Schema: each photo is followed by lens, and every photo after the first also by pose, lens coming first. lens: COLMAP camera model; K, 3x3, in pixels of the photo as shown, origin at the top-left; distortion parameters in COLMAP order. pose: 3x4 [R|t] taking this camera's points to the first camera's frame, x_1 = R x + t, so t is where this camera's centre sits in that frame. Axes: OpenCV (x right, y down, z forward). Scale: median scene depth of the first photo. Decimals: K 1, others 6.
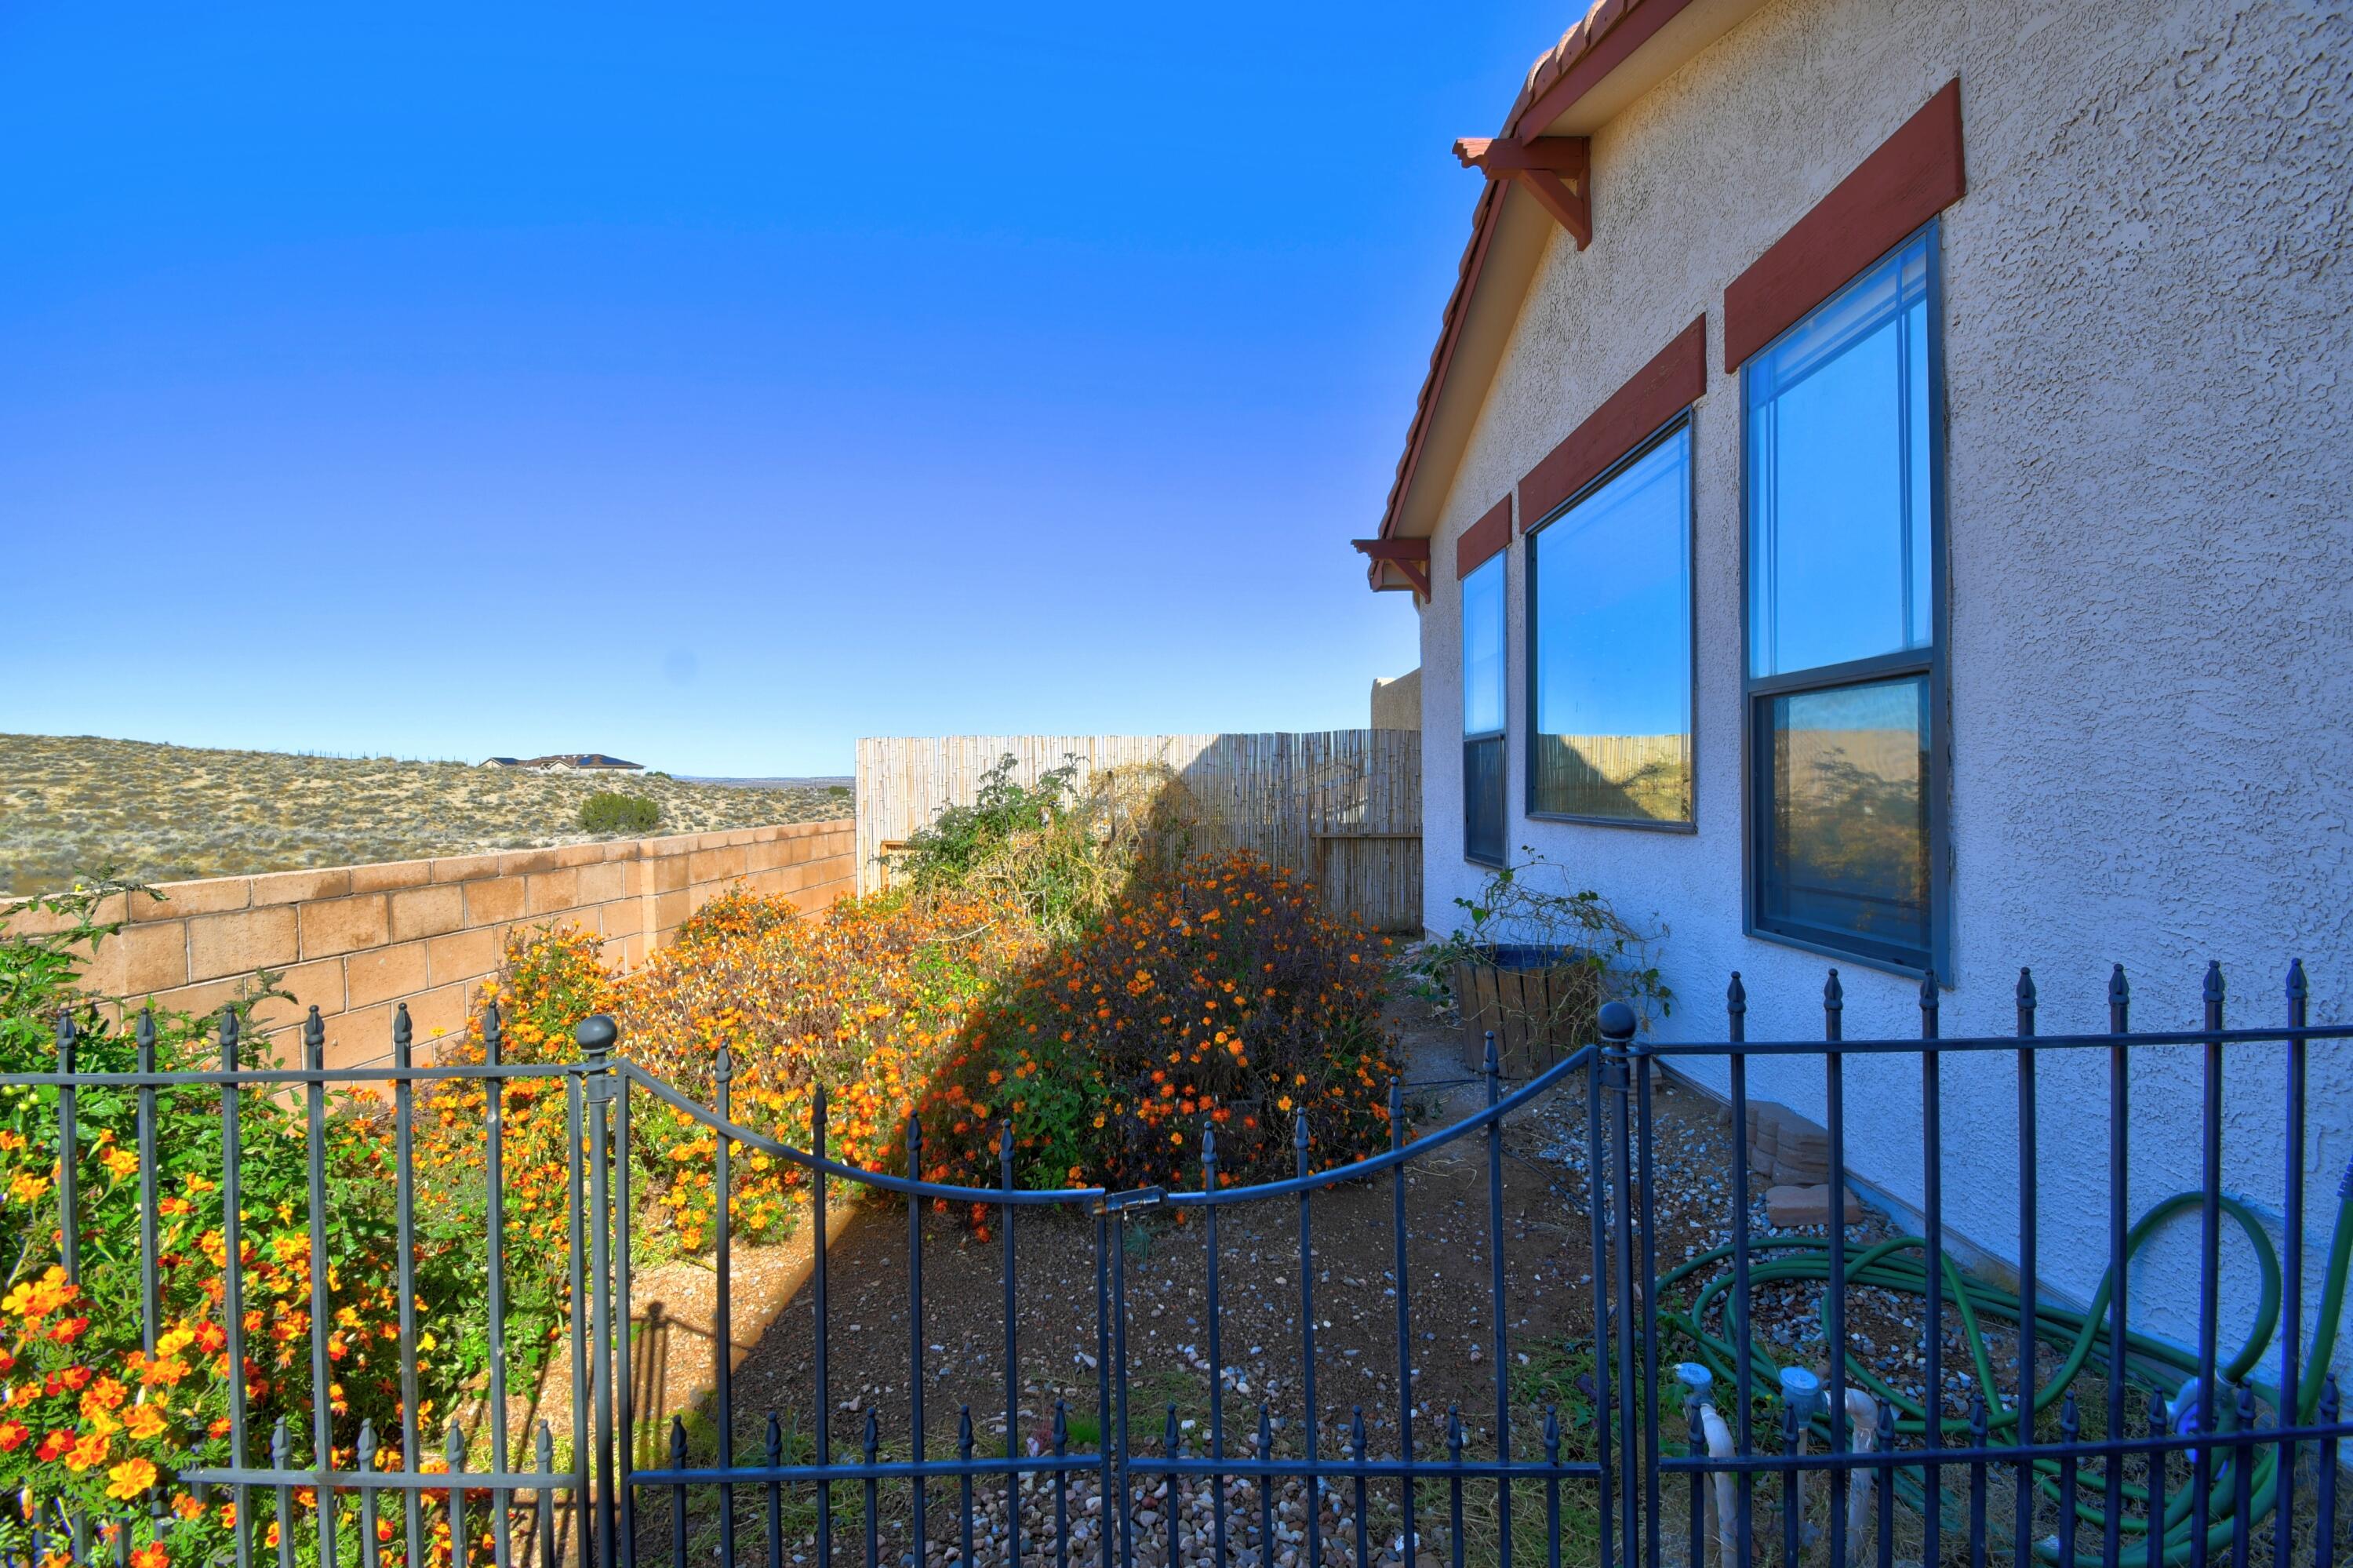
lens RADIAL K [[1044.8, 0, 1169.2], [0, 1044.8, 786.4], [0, 0, 1]] dist [-0.009521, -0.005131]
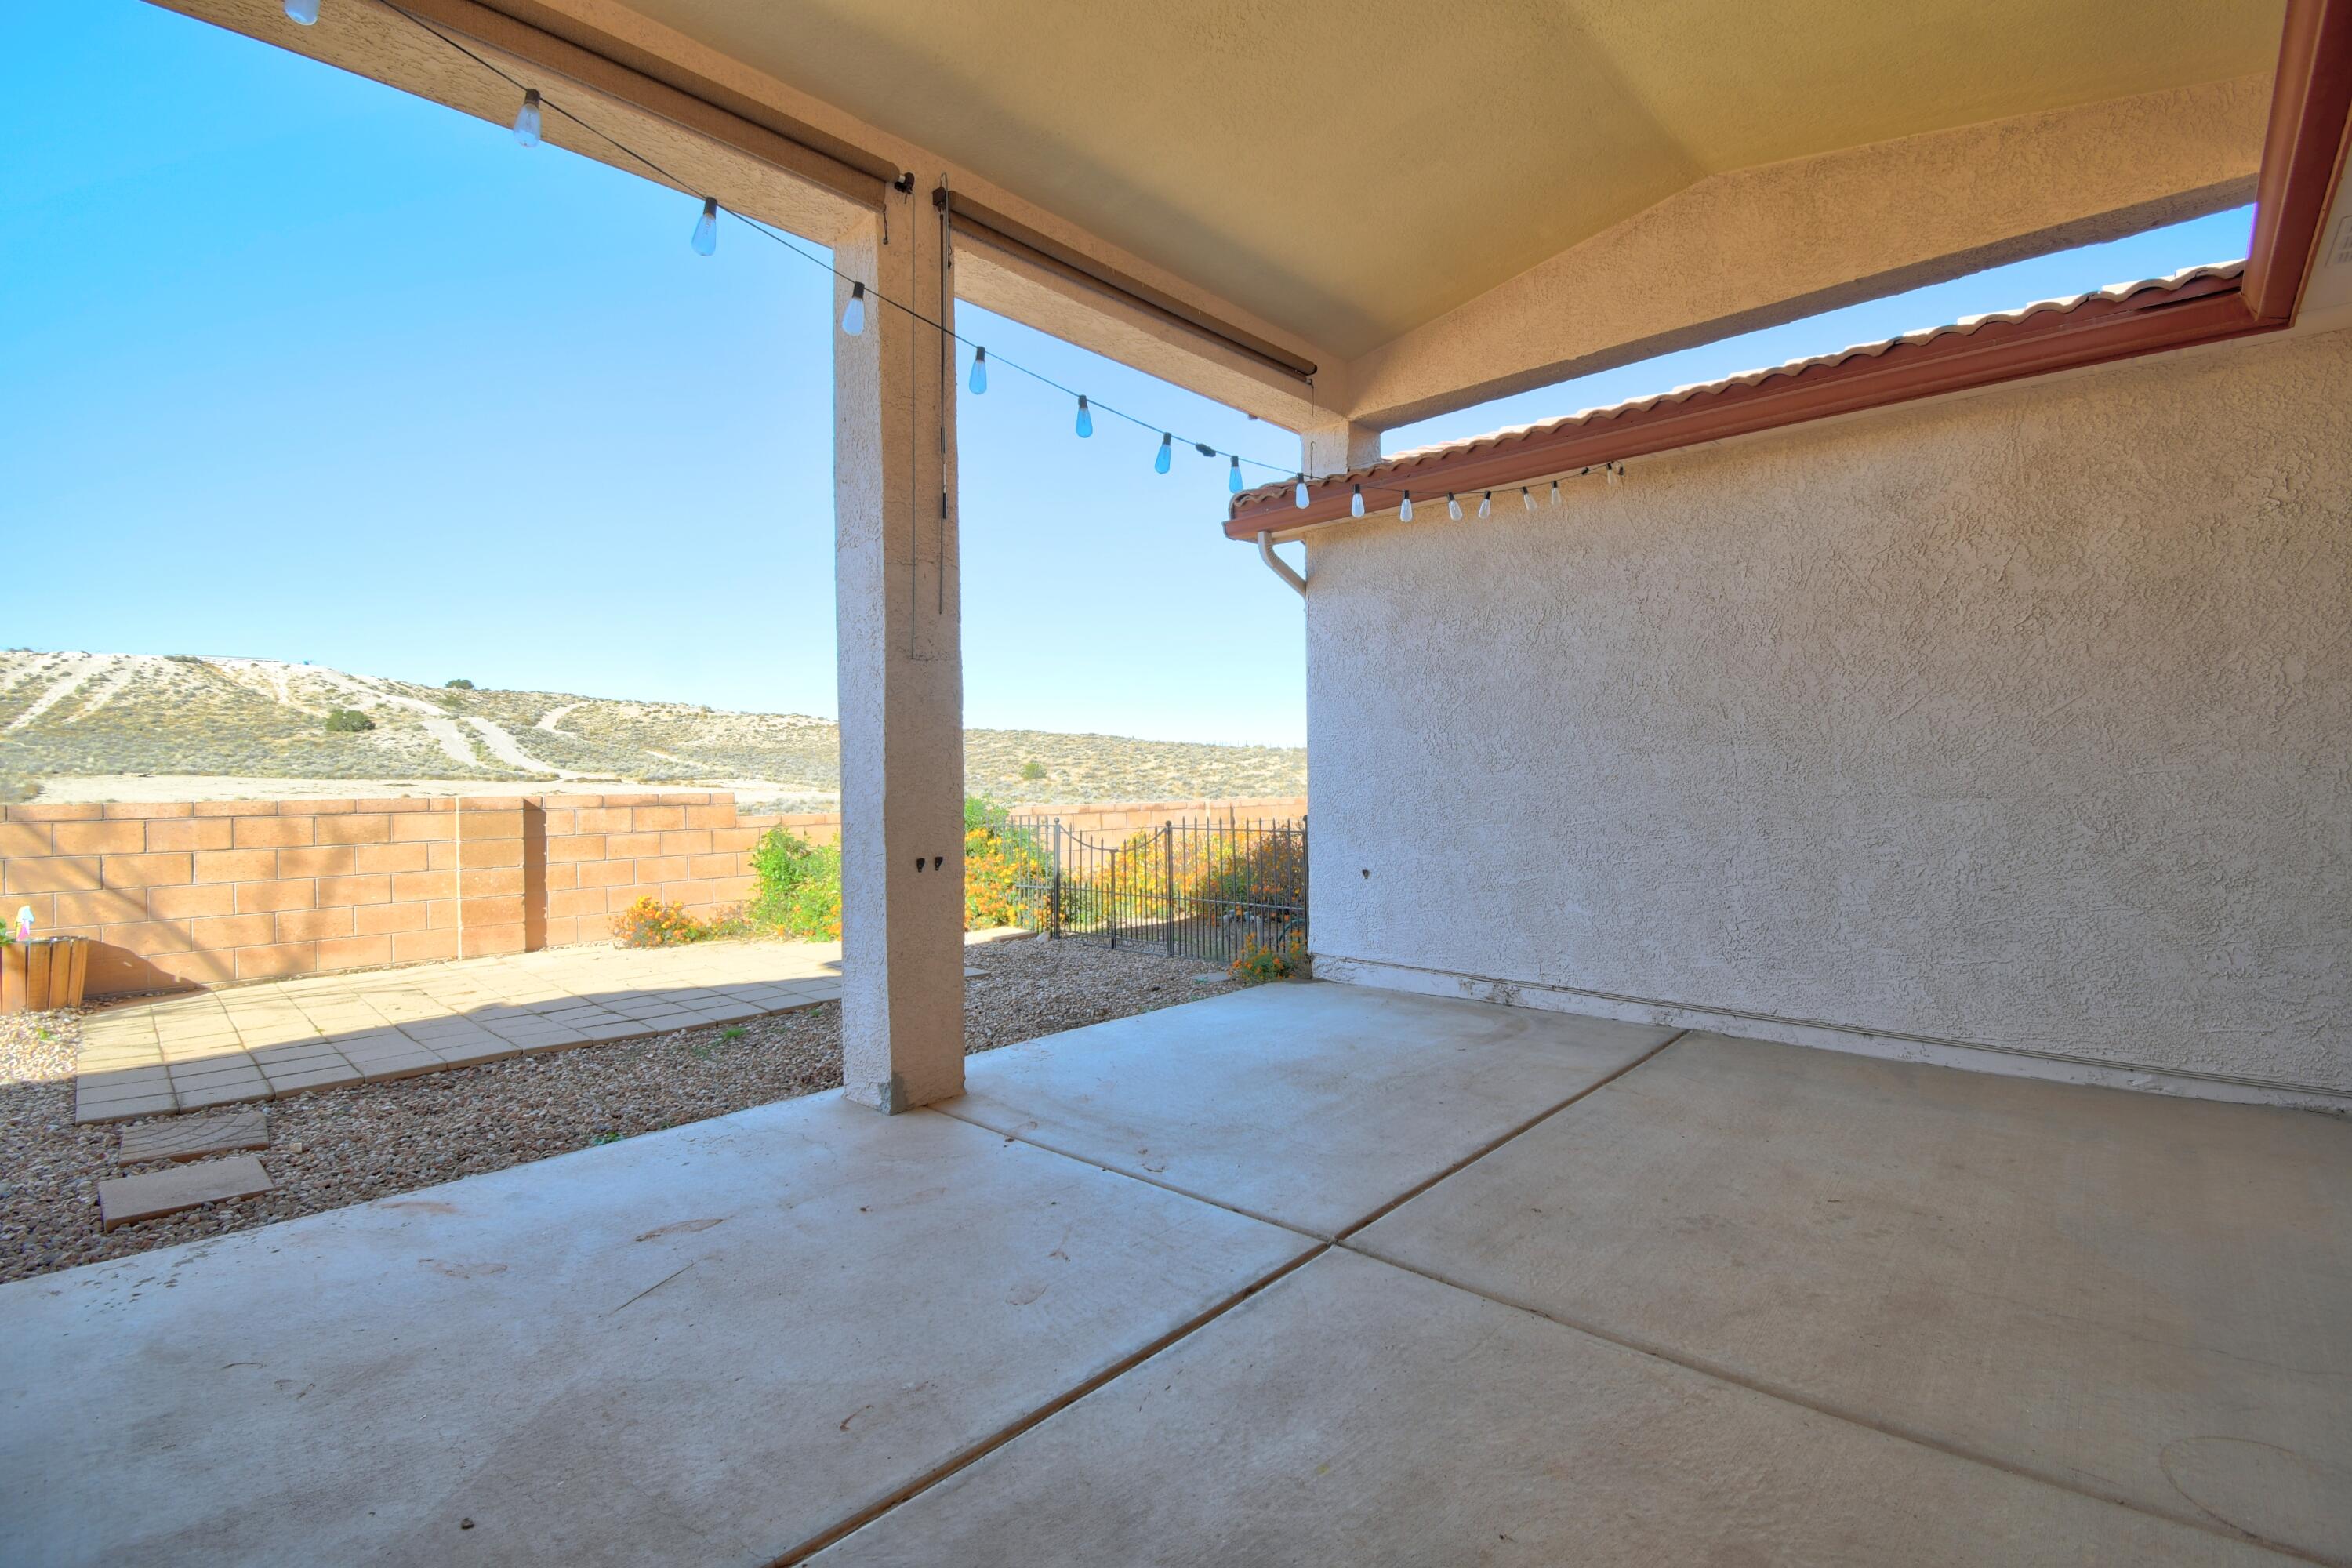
lens RADIAL K [[1044.3, 0, 1182.8], [0, 1044.3, 782.9], [0, 0, 1]] dist [-0.009521, -0.005131]
pose [[0.746520, 0.010938, -0.665273, 0.038084], [-0.001285, 0.999887, 0.014997, -0.000867], [0.665361, -0.010341, 0.746450, -0.029367]]
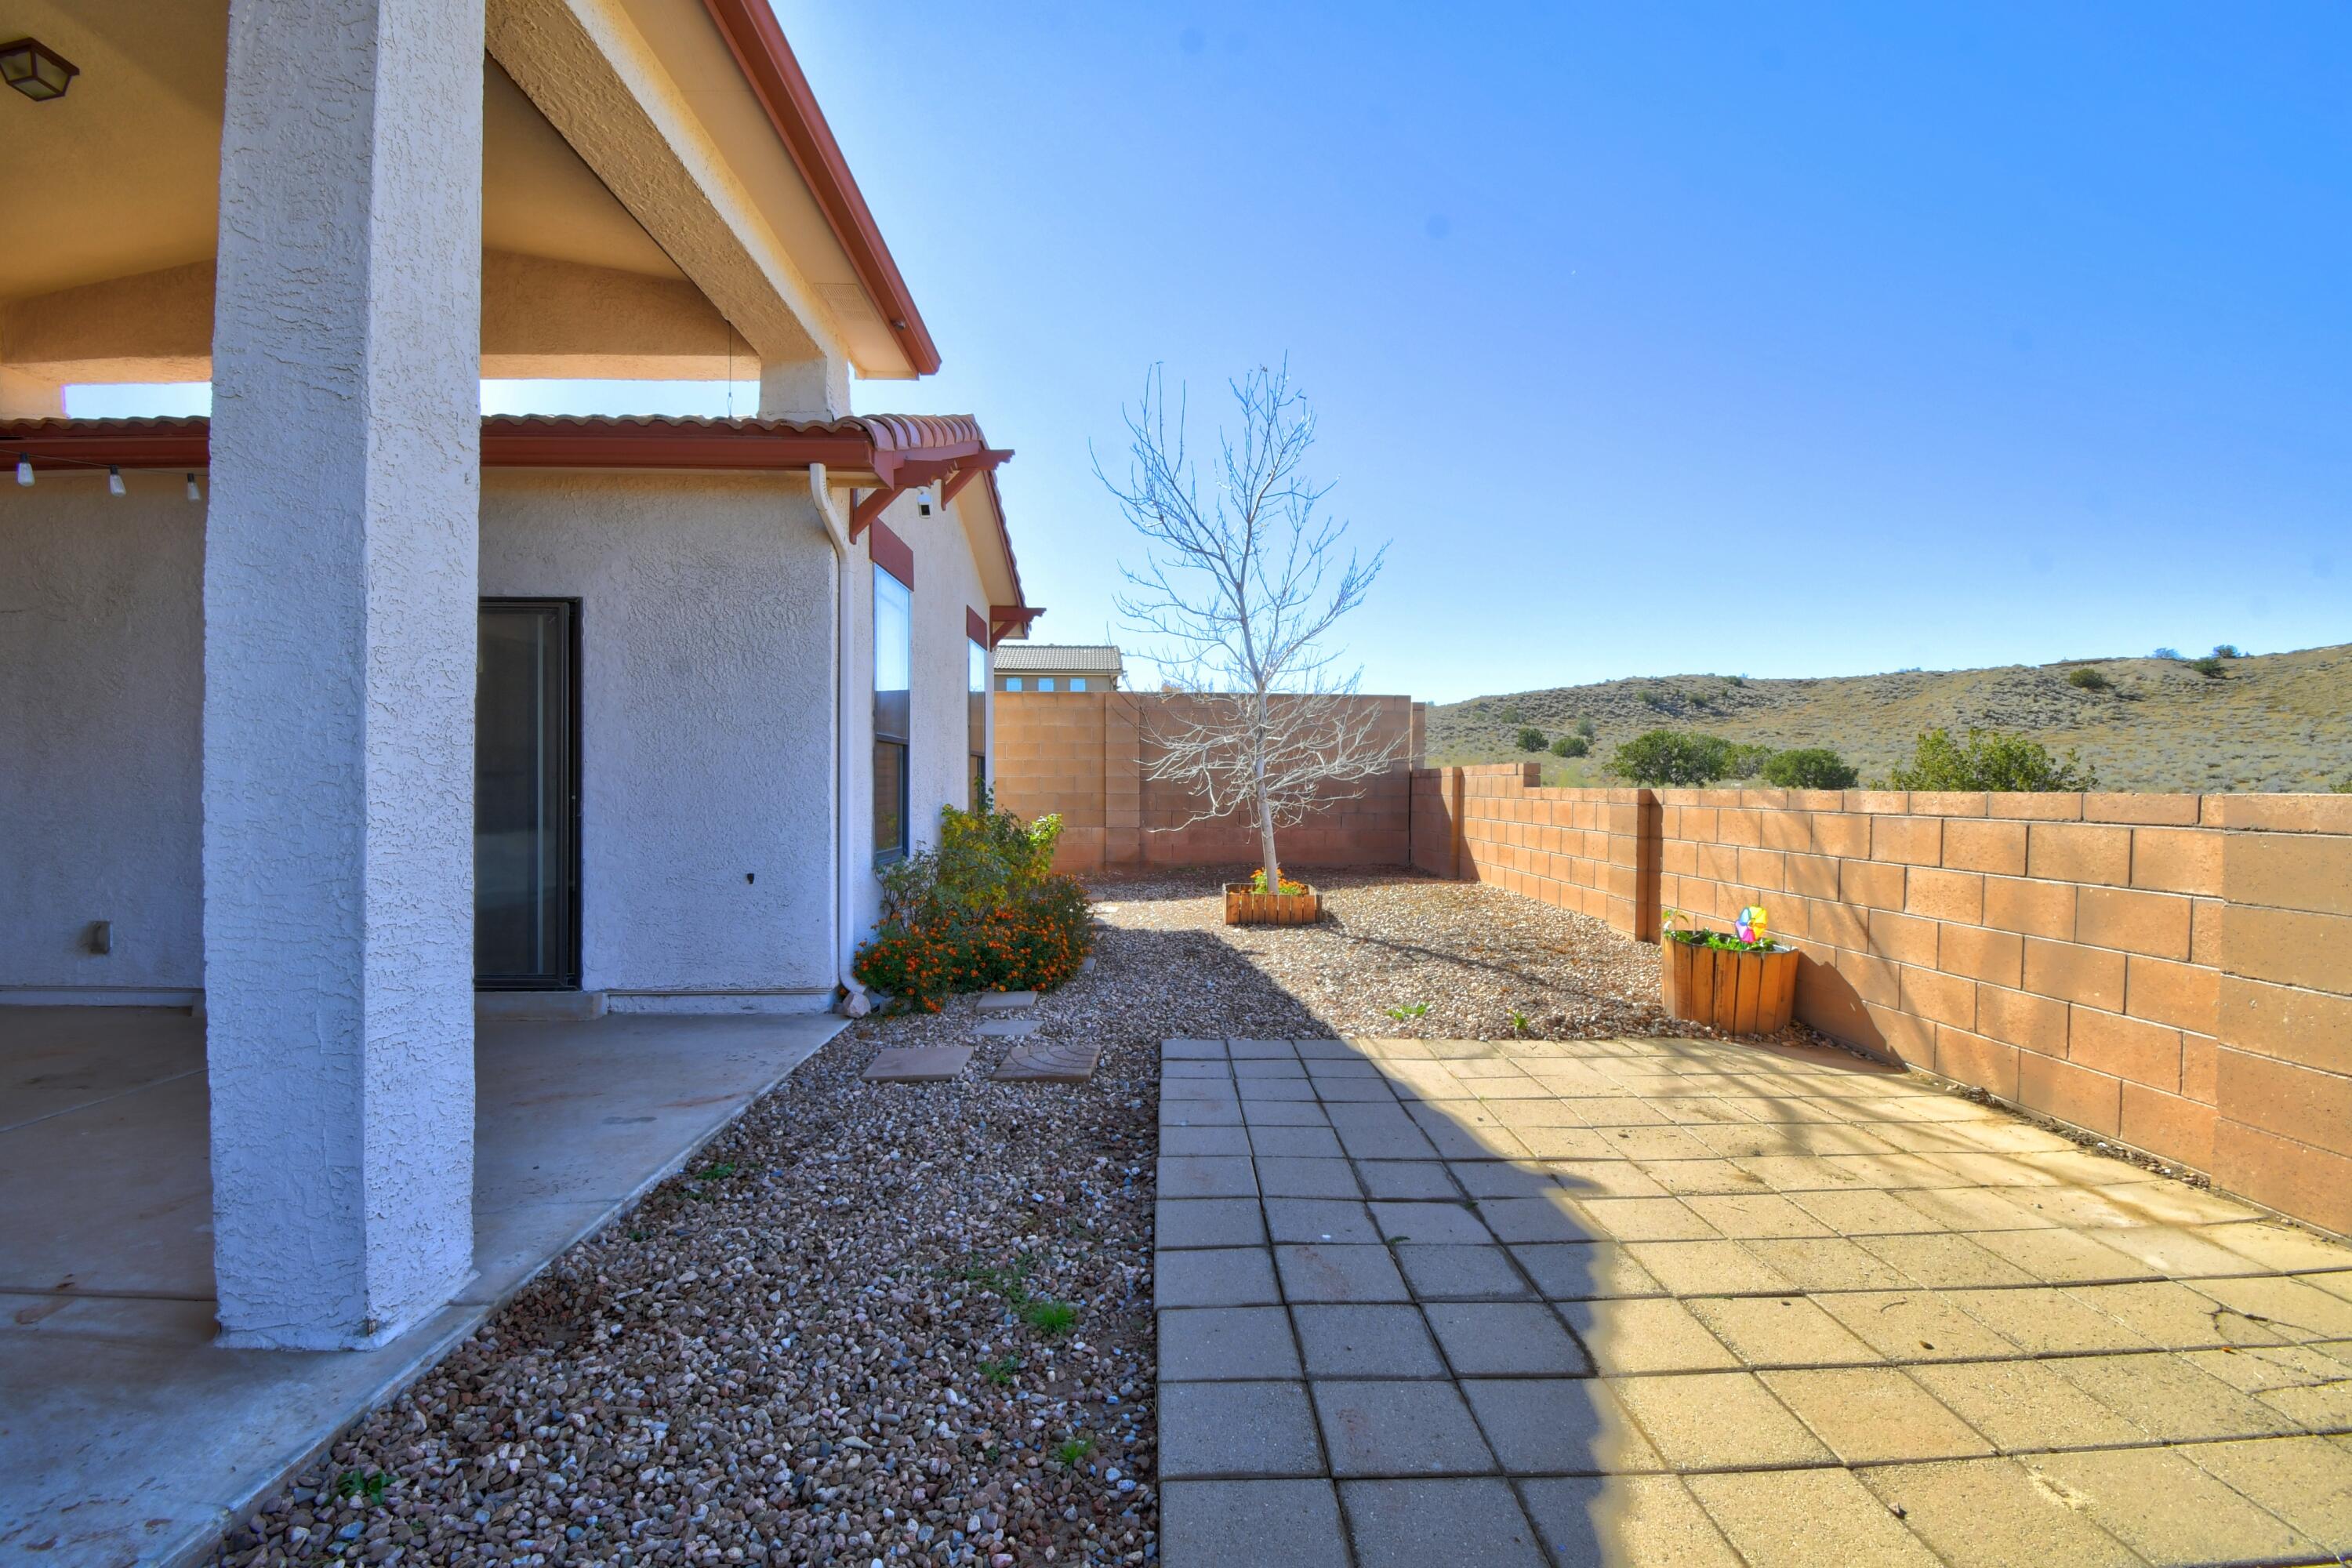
lens RADIAL K [[1044.3, 0, 1179.6], [0, 1044.3, 788.2], [0, 0, 1]] dist [-0.009521, -0.005131]
pose [[-0.999205, 0.012606, -0.037831, -0.057875], [0.012399, 0.999907, 0.005703, 0.001589], [0.037899, 0.005229, -0.999268, 0.055640]]
